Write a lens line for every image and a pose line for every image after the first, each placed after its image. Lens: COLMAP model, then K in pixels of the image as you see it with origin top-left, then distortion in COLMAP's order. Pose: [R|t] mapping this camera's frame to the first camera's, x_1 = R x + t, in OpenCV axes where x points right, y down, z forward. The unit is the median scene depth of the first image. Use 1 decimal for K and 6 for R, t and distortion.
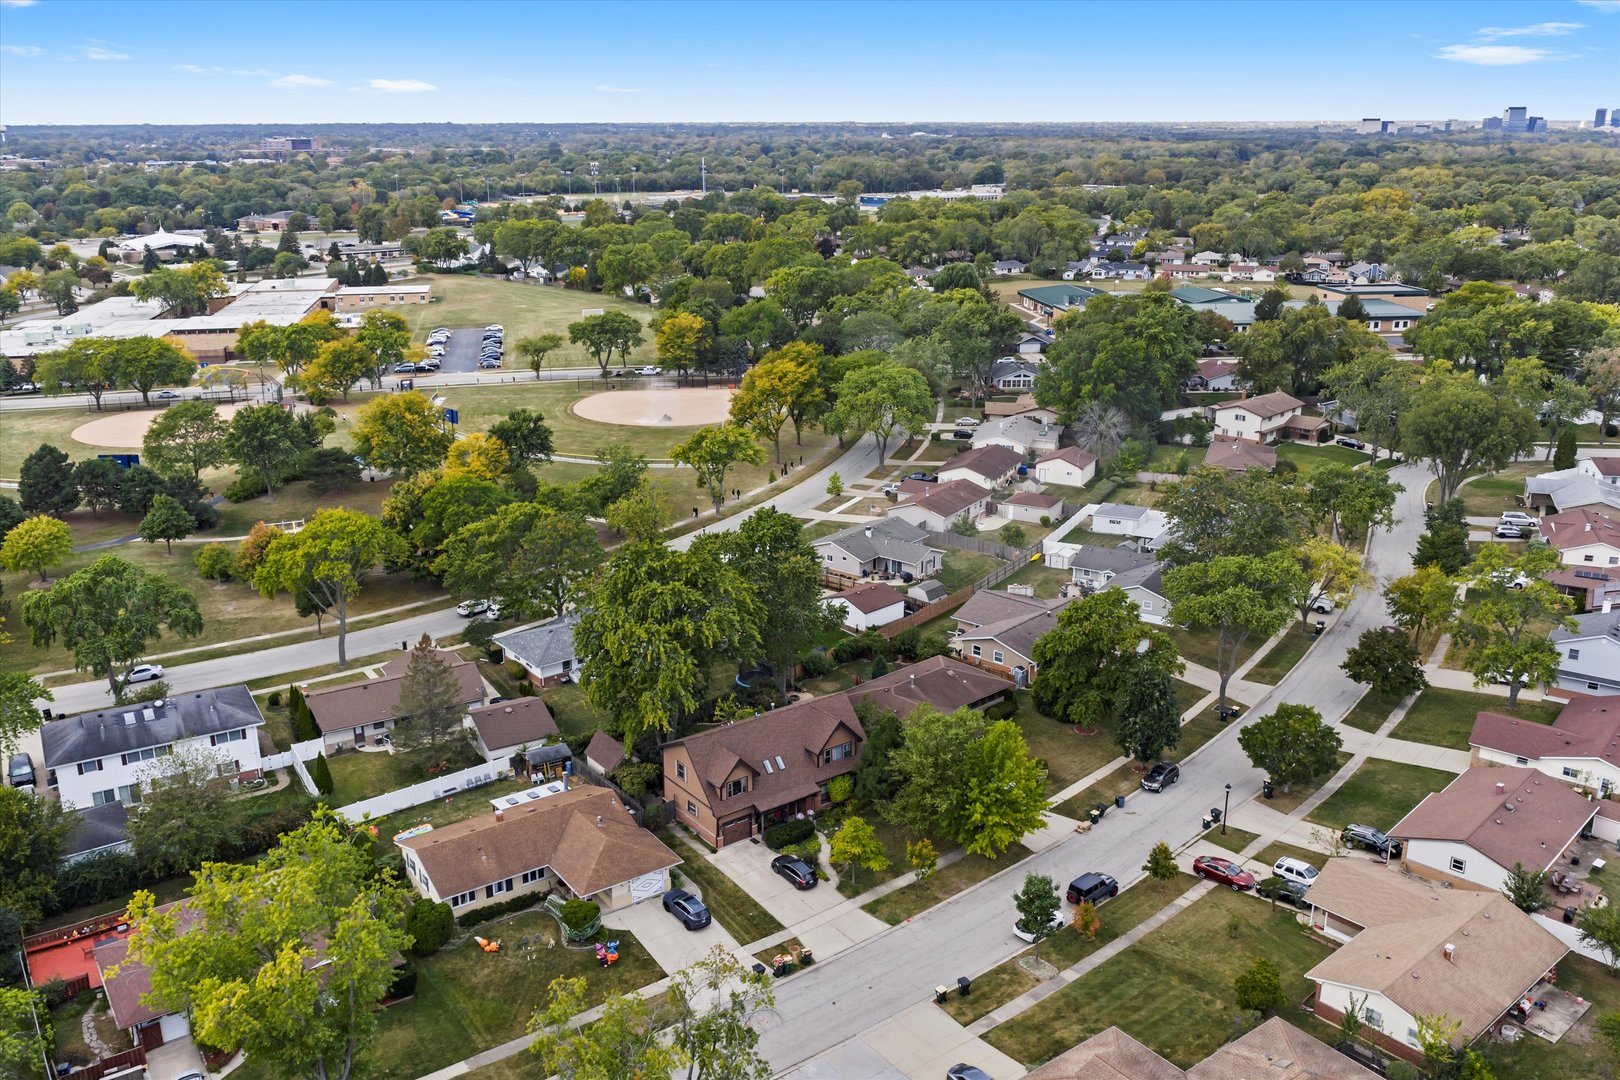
lens RADIAL K [[1384.0, 0, 808.9], [0, 1384.0, 535.0], [0, 0, 1]] dist [0.009814, -0.015323]
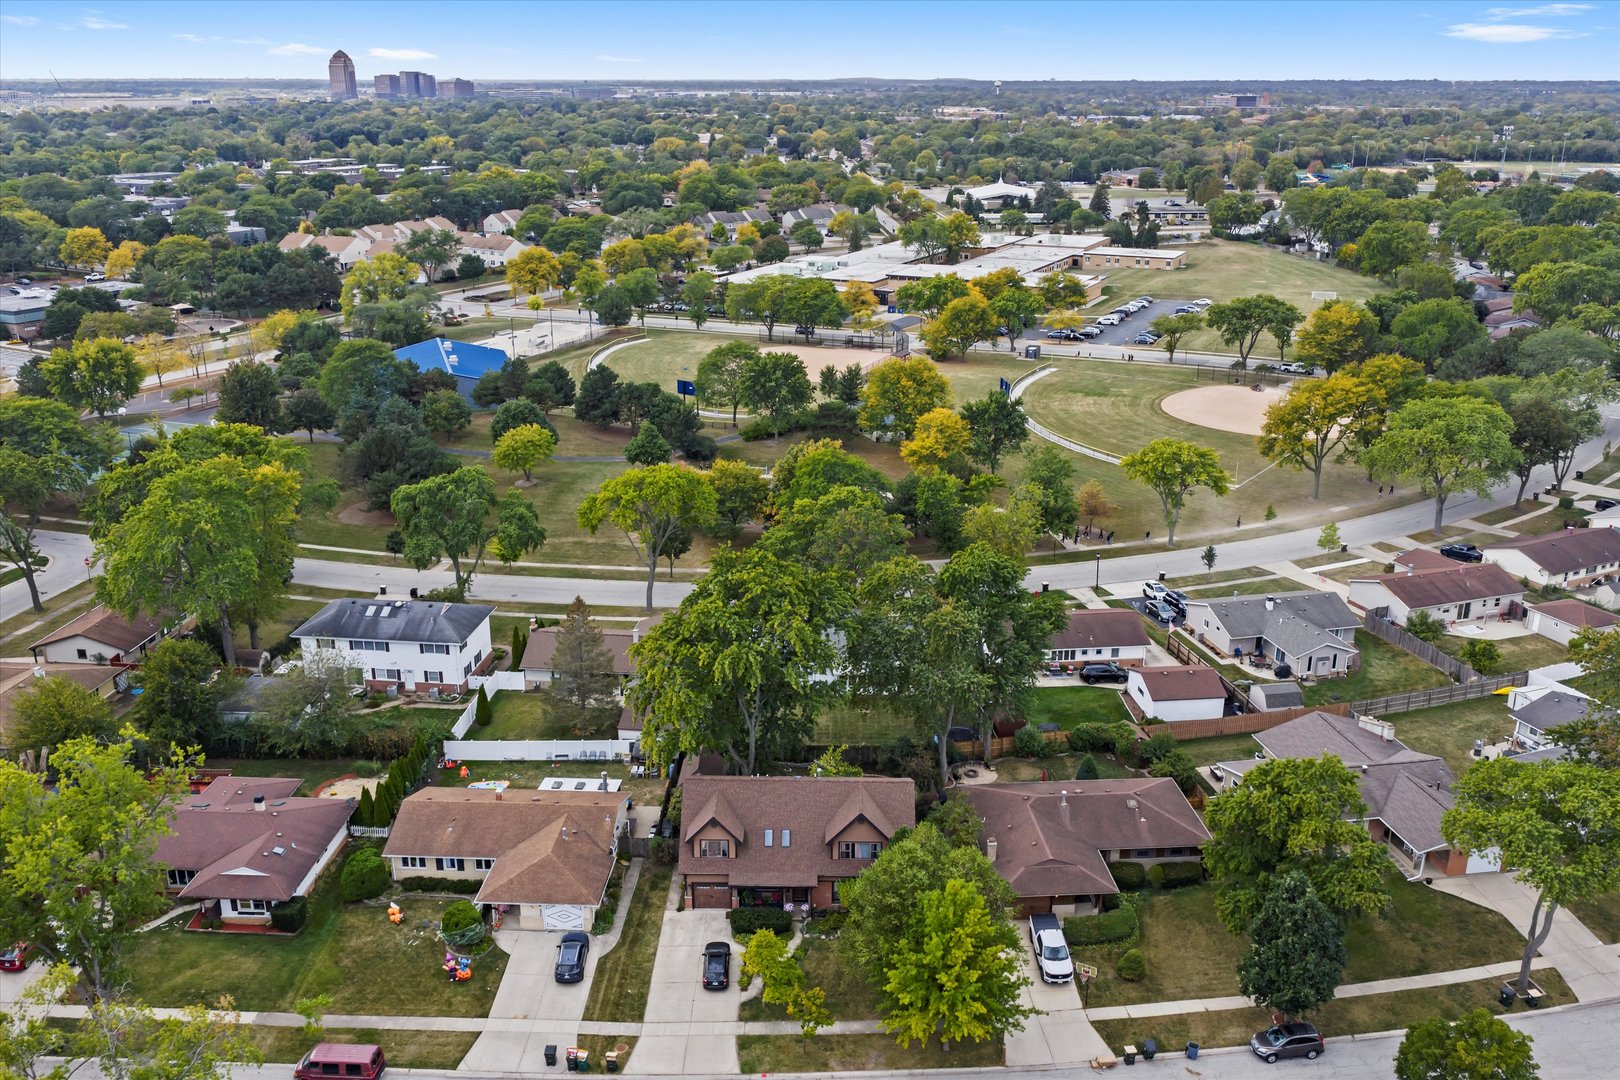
lens RADIAL K [[1384.0, 0, 809.6], [0, 1384.0, 546.3], [0, 0, 1]] dist [0.009814, -0.015323]
pose [[0.779796, 0.202758, -0.592290, 0.352086], [-0.181622, 0.978680, 0.095911, -0.072667], [0.599110, 0.032782, 0.799996, 0.251127]]
